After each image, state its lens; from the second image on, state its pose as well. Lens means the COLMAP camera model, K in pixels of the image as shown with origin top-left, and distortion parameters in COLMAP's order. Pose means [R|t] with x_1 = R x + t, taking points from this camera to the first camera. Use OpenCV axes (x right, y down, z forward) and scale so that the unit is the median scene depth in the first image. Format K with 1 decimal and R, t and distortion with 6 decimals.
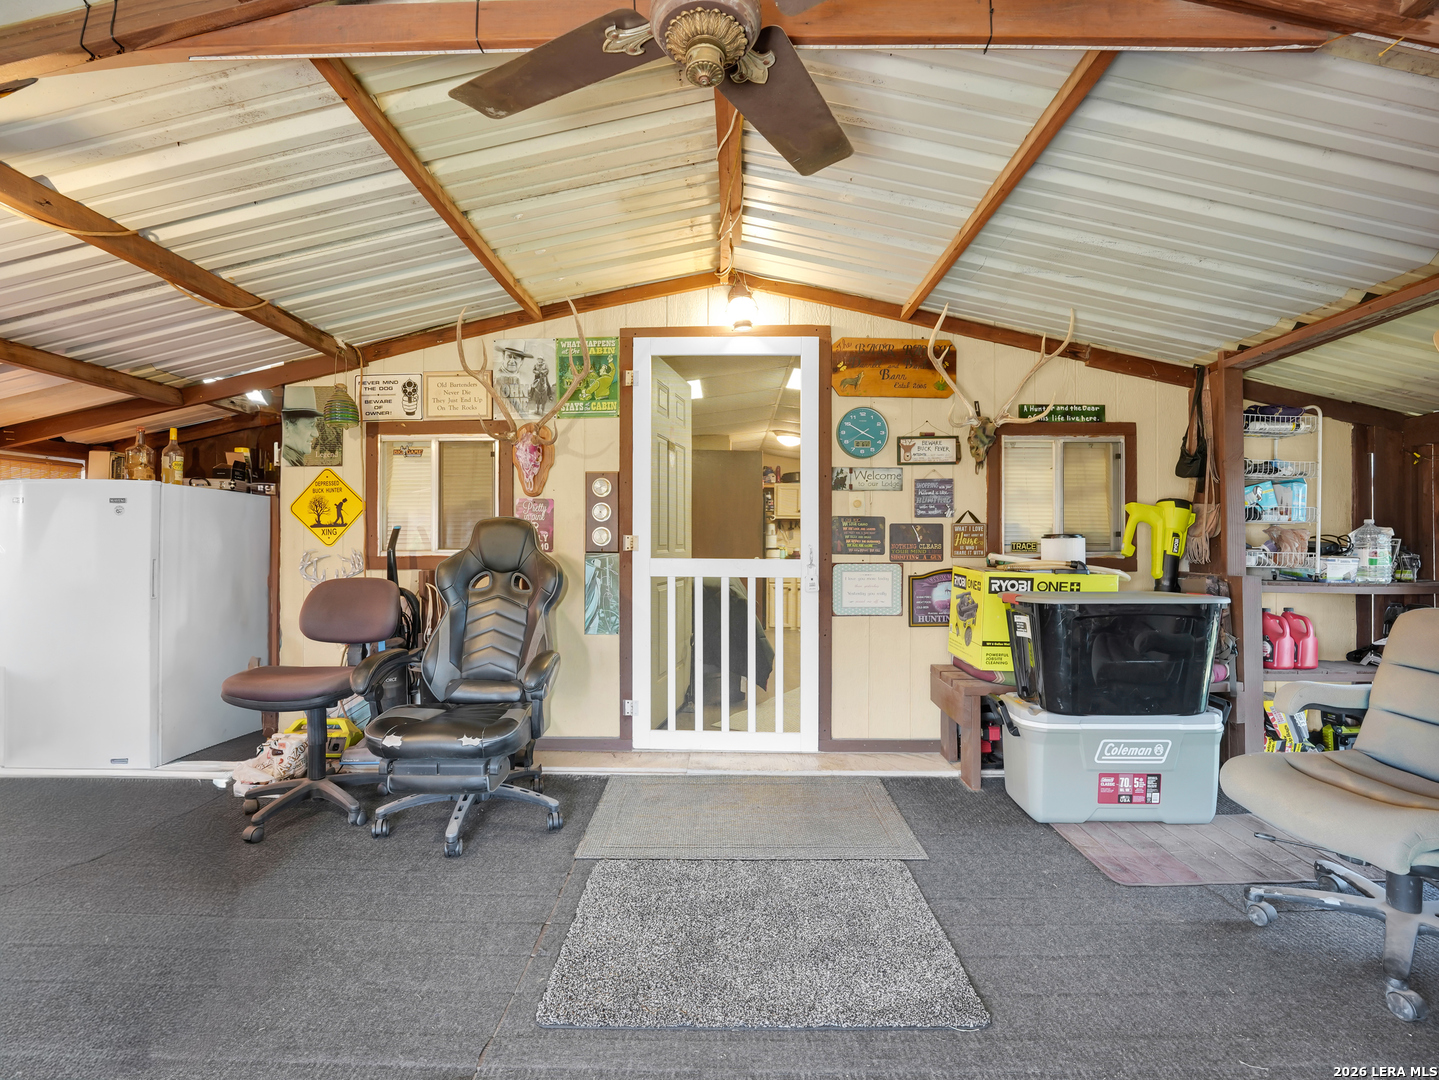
lens RADIAL K [[672.1, 0, 715.4], [0, 672.1, 538.9], [0, 0, 1]] dist [-0.019299, -0.000557]
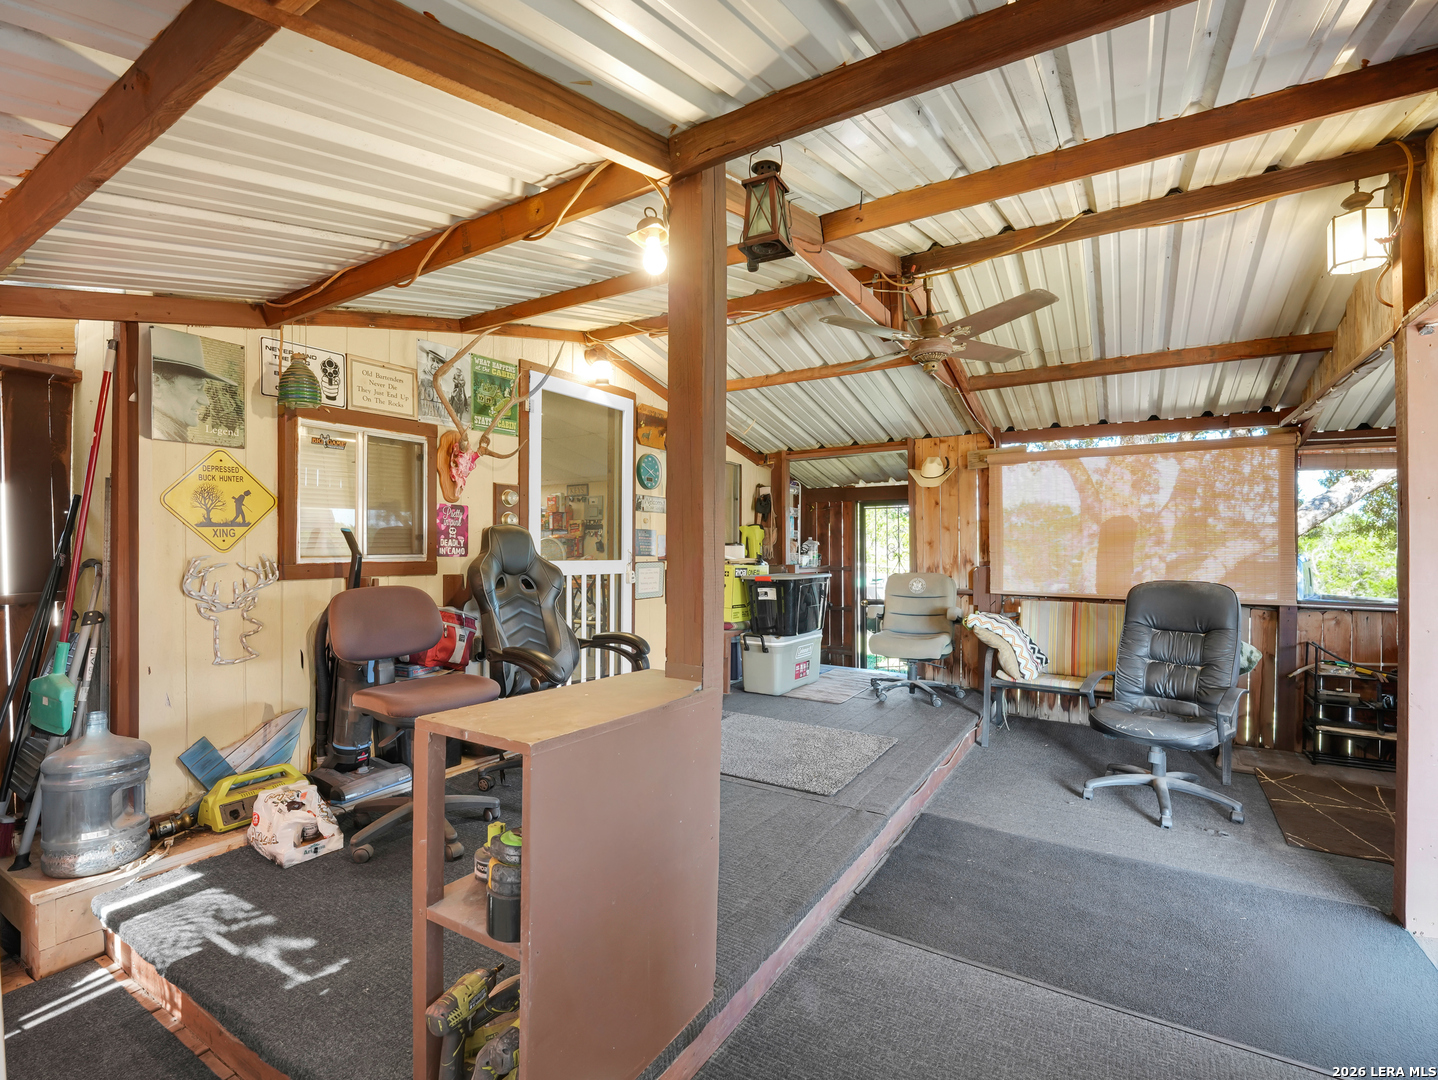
lens RADIAL K [[671.6, 0, 717.1], [0, 671.6, 547.3], [0, 0, 1]] dist [-0.019299, -0.000557]
pose [[0.515898, 0.001443, 0.856649, -0.938015], [-0.010043, 0.999940, 0.004363, -0.003053], [-0.856591, -0.010854, 0.515882, 0.126045]]
